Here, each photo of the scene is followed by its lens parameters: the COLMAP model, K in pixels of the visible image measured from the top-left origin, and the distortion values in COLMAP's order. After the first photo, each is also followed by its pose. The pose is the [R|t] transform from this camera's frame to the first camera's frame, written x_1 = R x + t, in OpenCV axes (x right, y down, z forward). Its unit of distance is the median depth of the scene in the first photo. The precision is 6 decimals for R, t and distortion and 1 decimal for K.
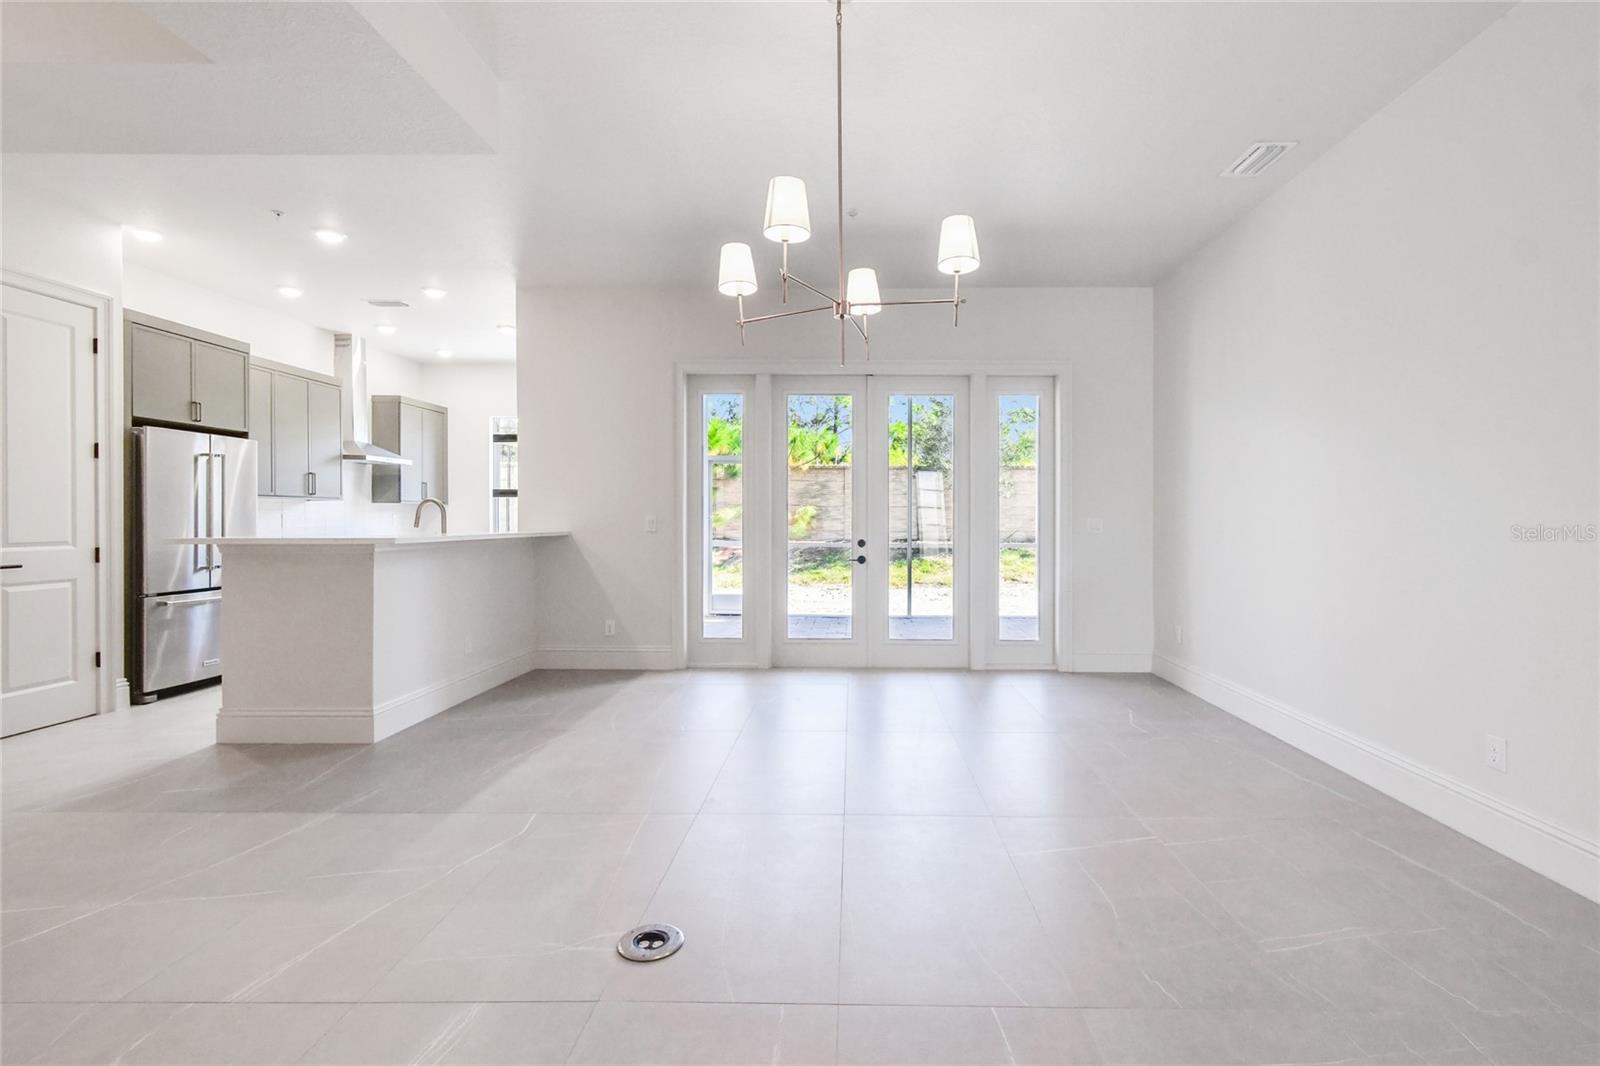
lens RADIAL K [[748.7, 0, 842.1], [0, 748.7, 520.9], [0, 0, 1]] dist [0.004196, 0.001483]
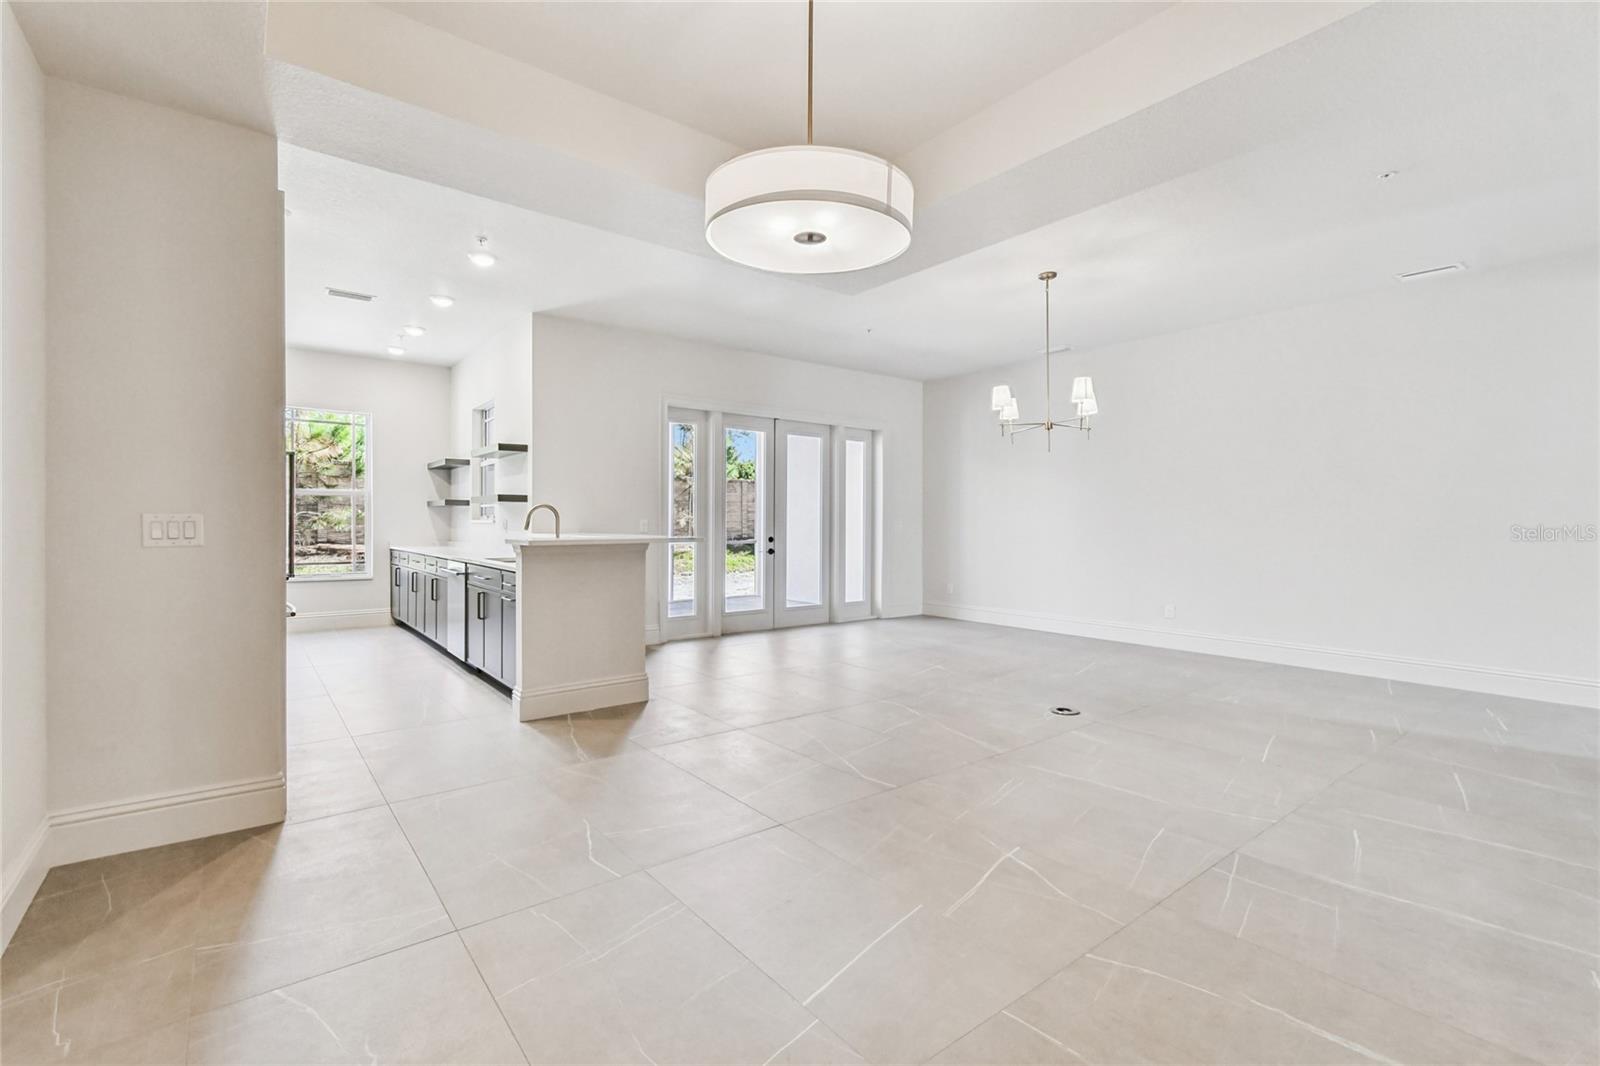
lens RADIAL K [[716.4, 0, 786.0], [0, 716.4, 539.9], [0, 0, 1]] dist [0.004502, -0.000435]
pose [[0.783855, -0.017196, 0.620705, -0.822237], [0.000629, 0.999638, 0.026900, -0.005632], [-0.620943, -0.020696, 0.783582, -0.061019]]
